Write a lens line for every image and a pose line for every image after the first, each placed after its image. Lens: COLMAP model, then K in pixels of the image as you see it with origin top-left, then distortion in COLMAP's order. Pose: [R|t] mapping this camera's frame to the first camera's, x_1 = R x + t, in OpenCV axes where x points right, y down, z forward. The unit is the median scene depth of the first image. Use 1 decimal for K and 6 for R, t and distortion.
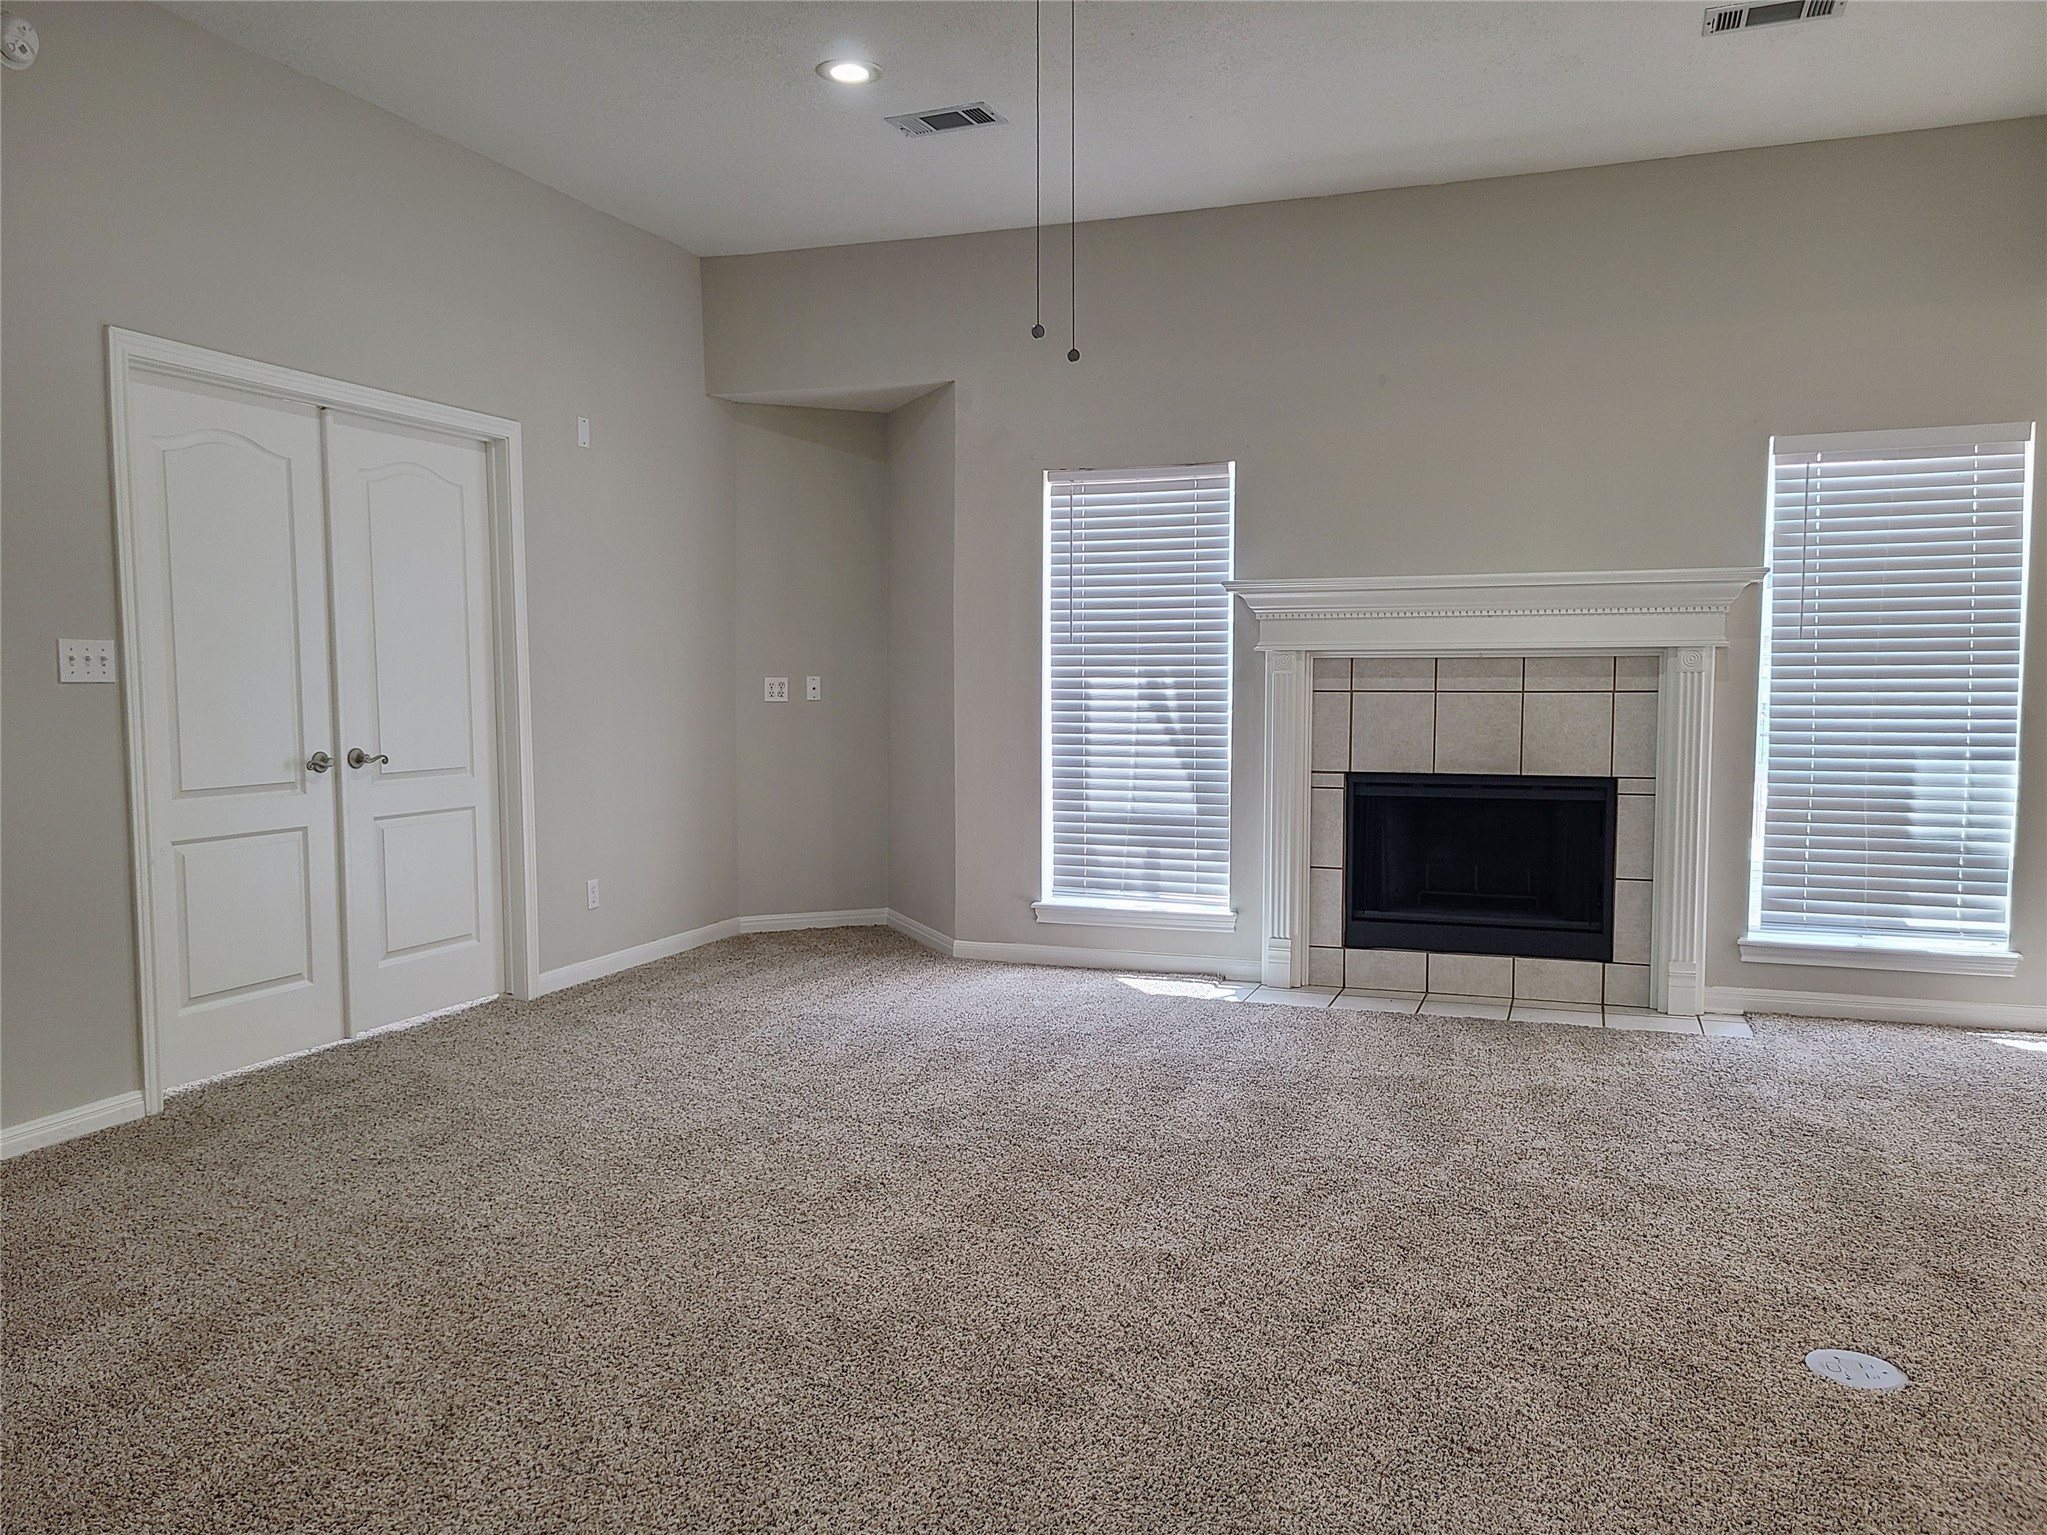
lens RADIAL K [[1579.3, 0, 1020.9], [0, 1579.3, 796.4], [0, 0, 1]] dist [0.044250, -0.014492]
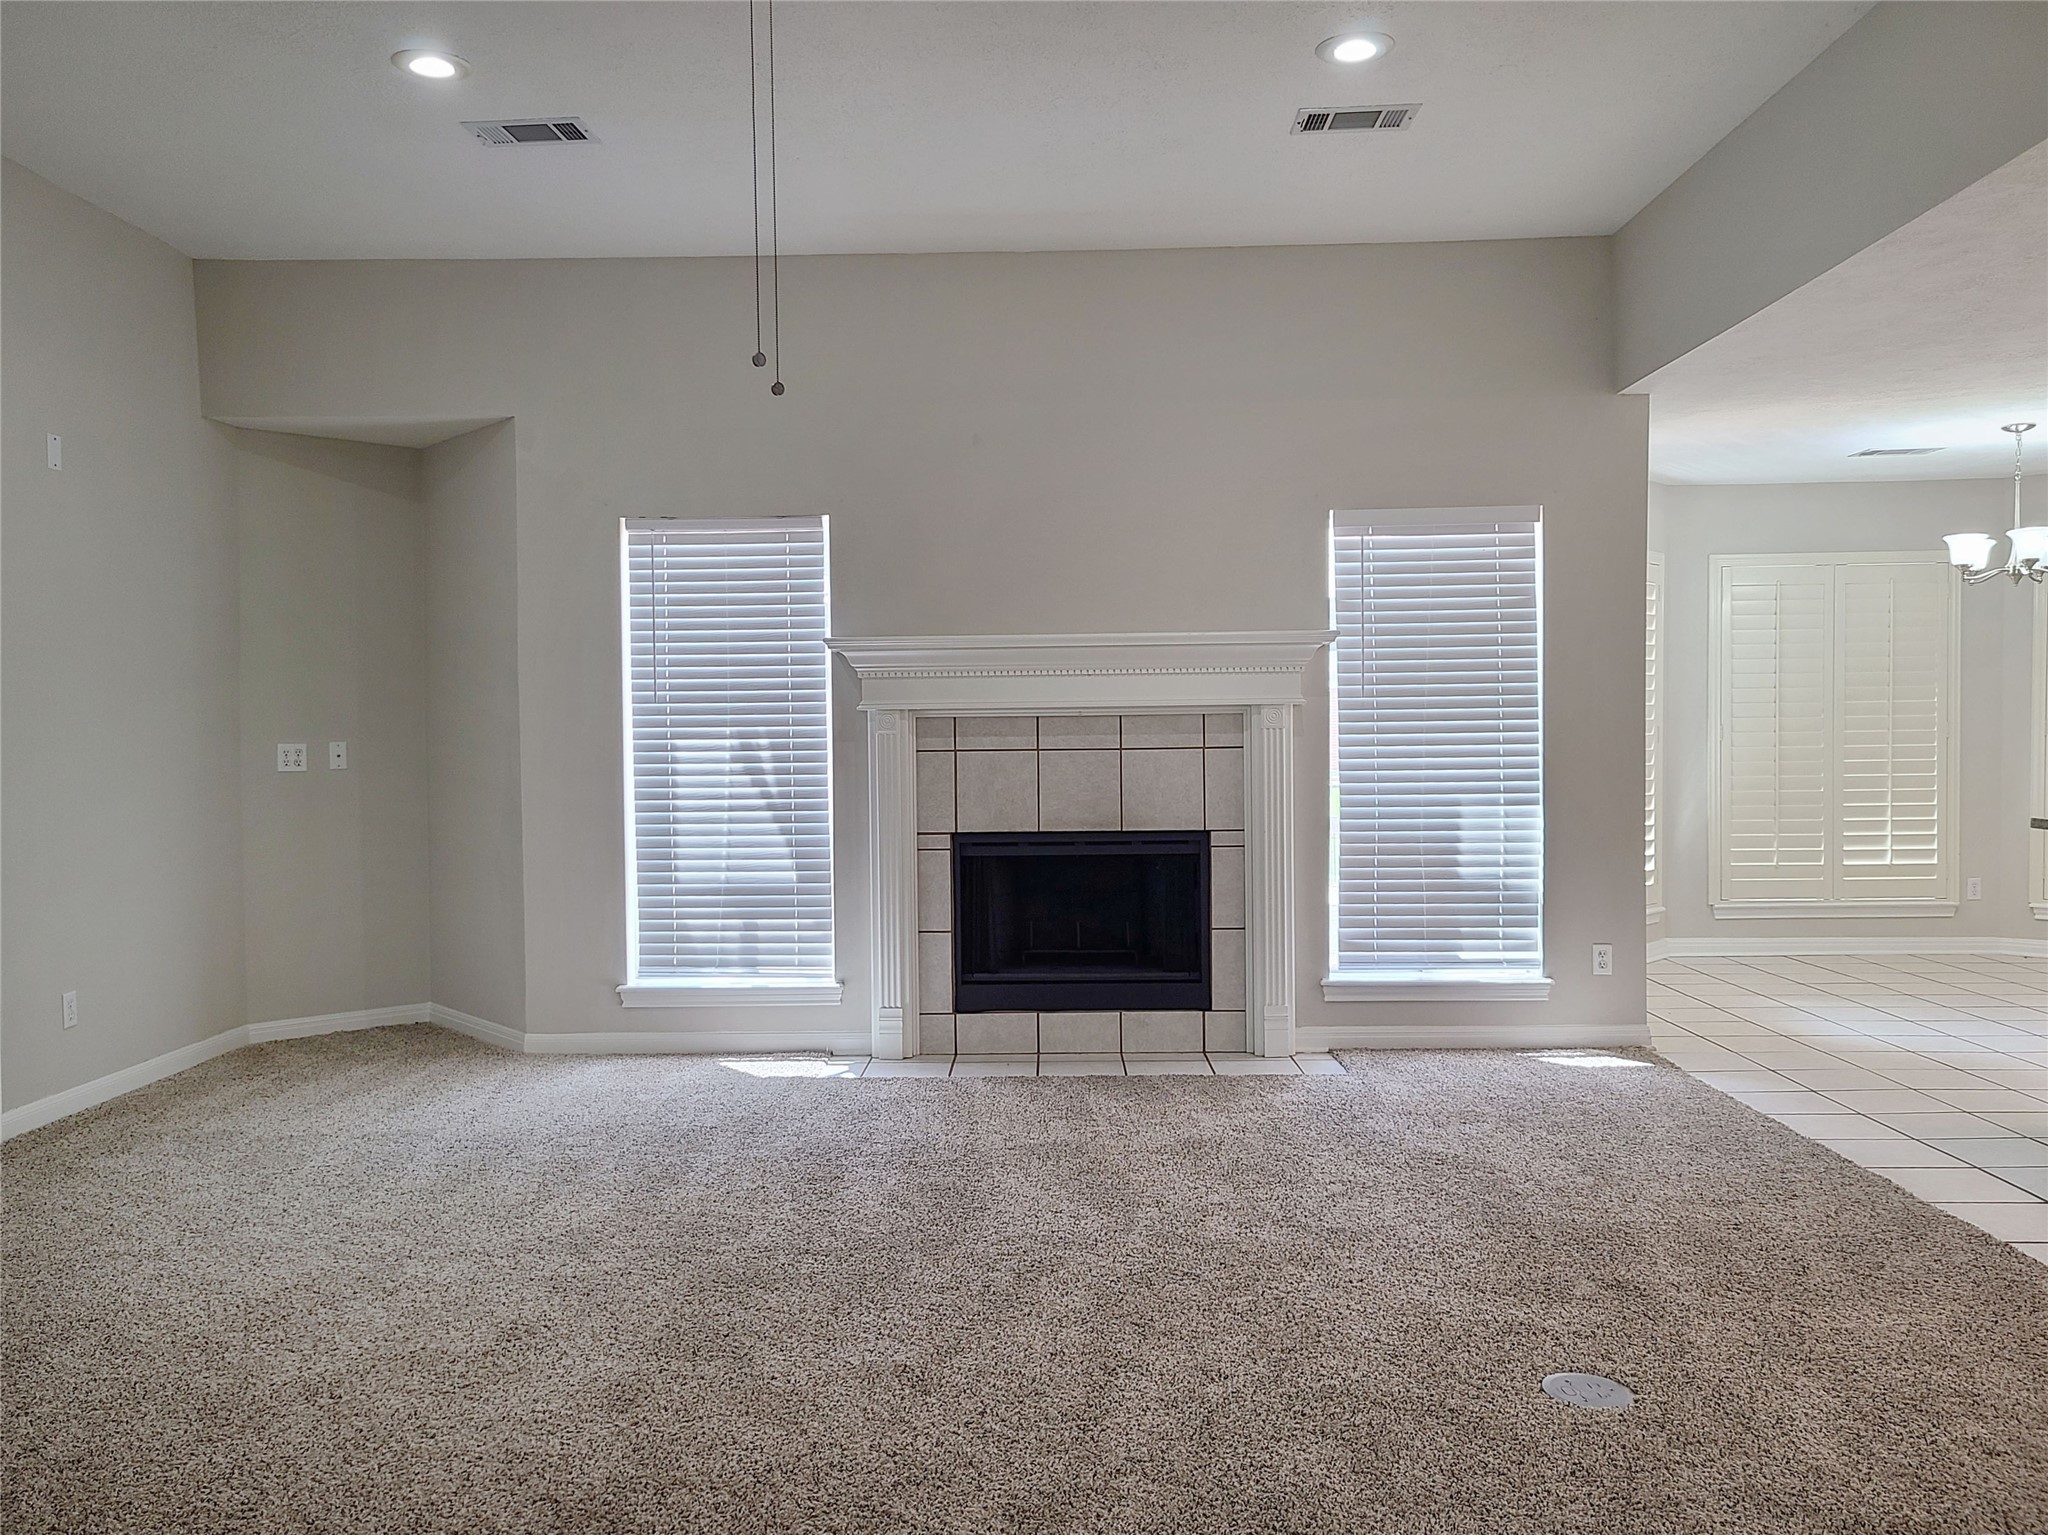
lens RADIAL K [[1607.0, 0, 1012.4], [0, 1607.0, 782.3], [0, 0, 1]] dist [0.047470, -0.022742]
pose [[0.948808, -0.019865, 0.315228, -0.078120], [0.035082, 0.998473, -0.042673, -0.003021], [-0.313899, 0.051547, 0.948056, 0.045470]]
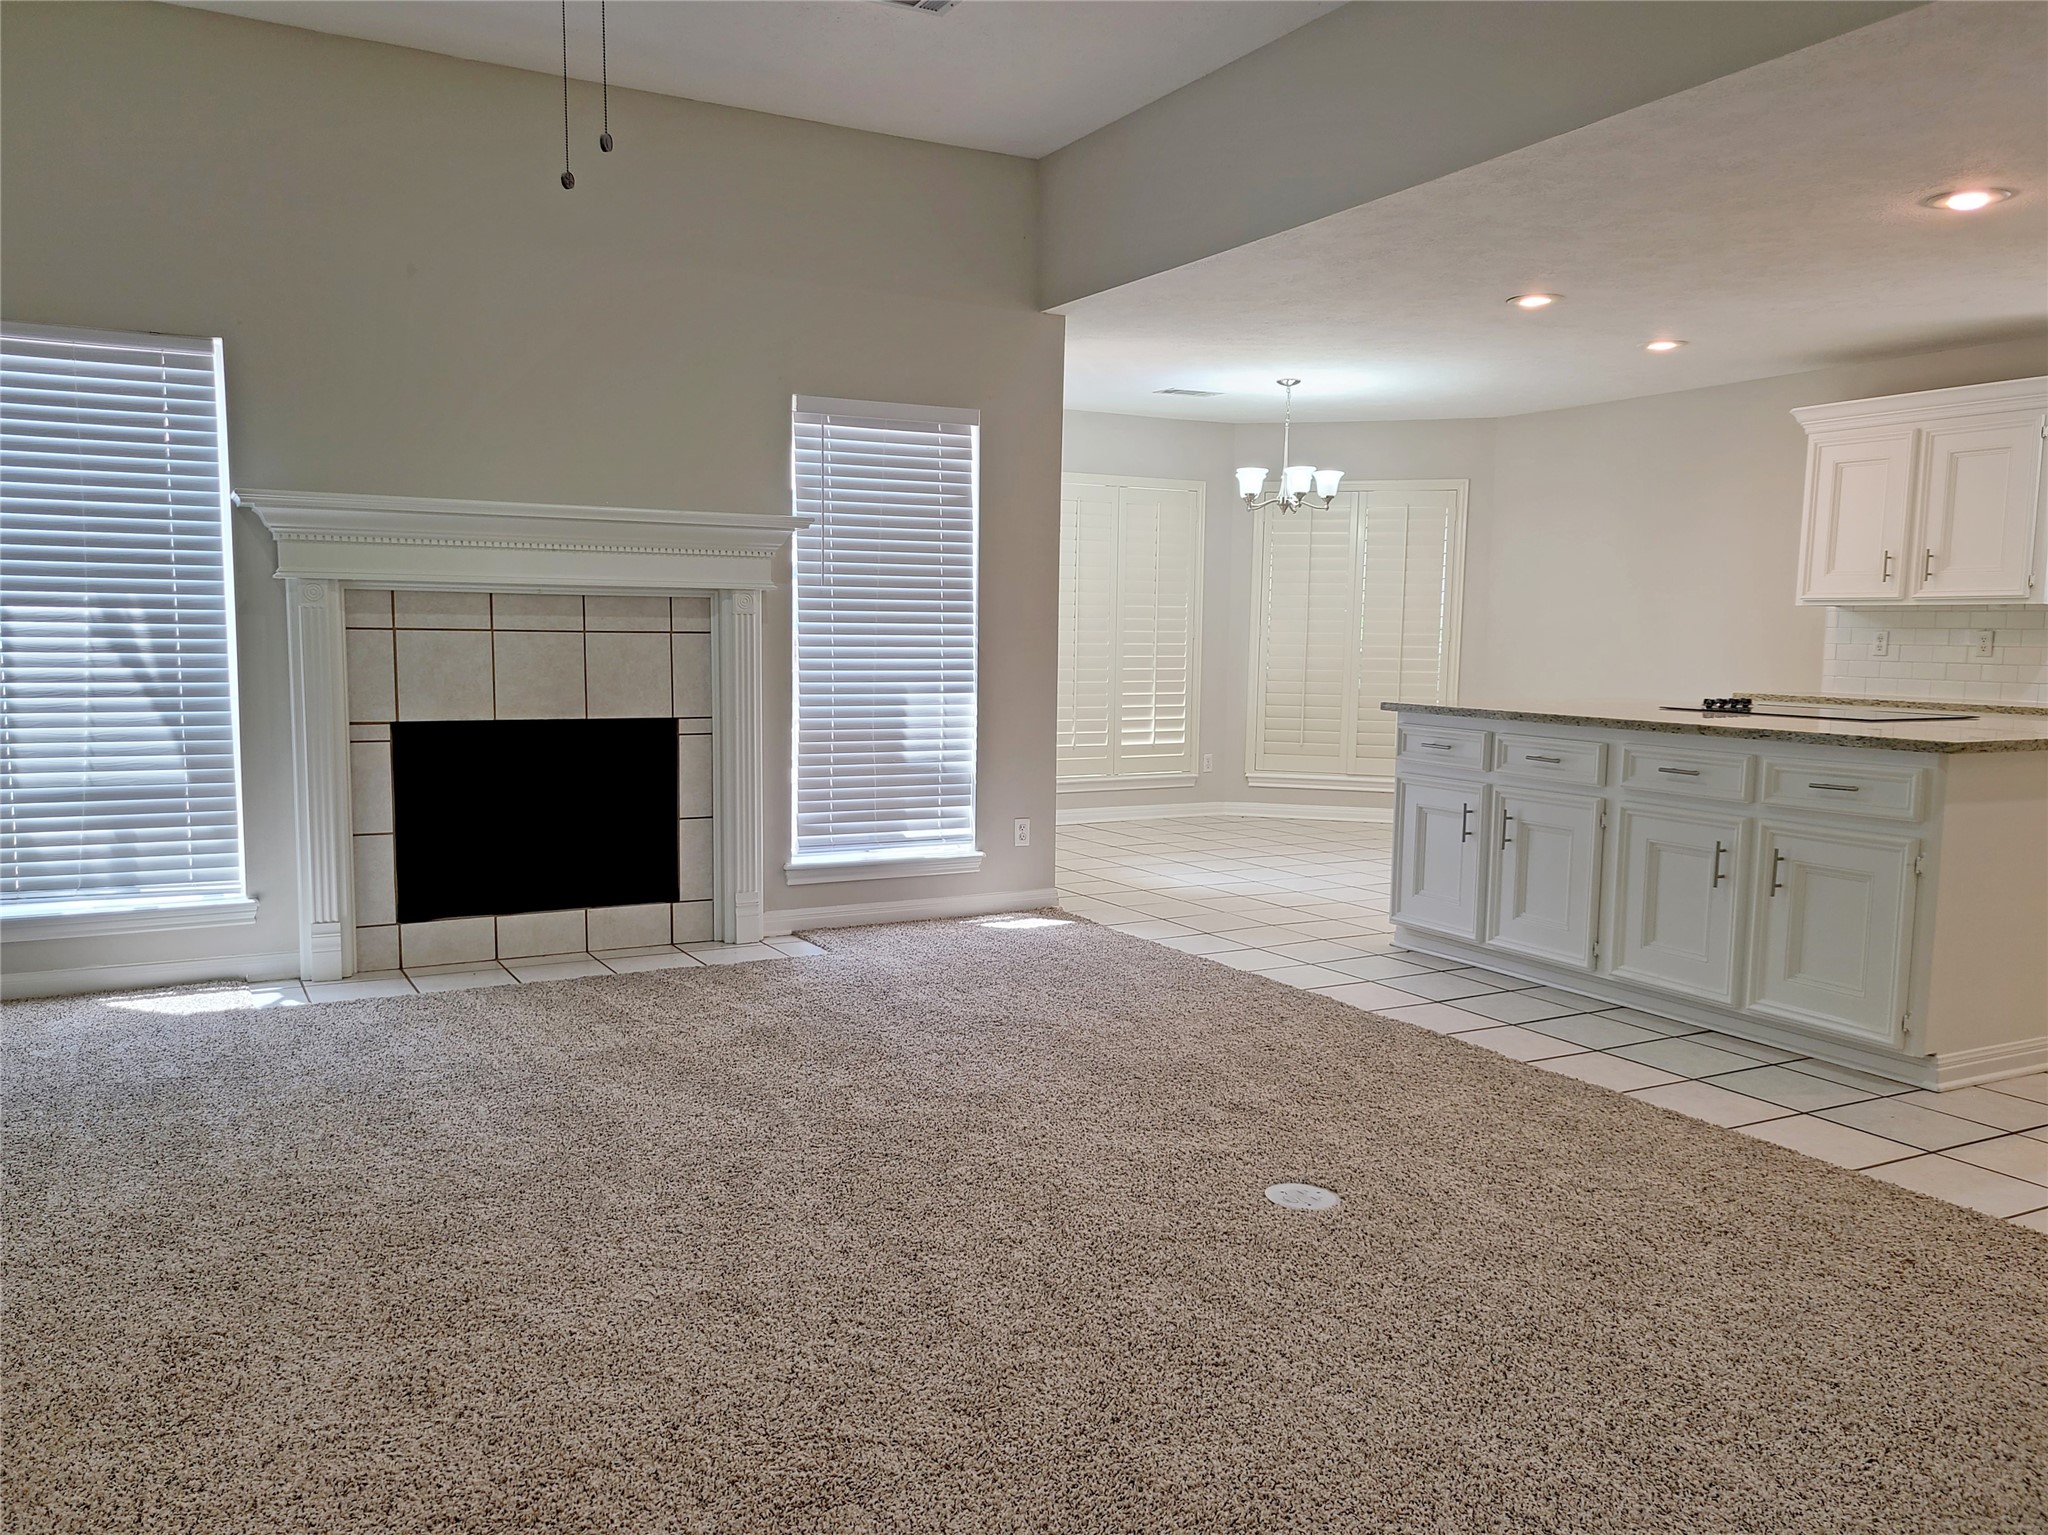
lens RADIAL K [[1567.9, 0, 1003.8], [0, 1567.9, 803.9], [0, 0, 1]] dist [0.039727, -0.008639]
pose [[0.664367, -0.074186, 0.743716, -0.235567], [0.044071, 0.997219, 0.060104, -0.008422], [-0.746106, -0.007155, 0.665789, 0.186533]]
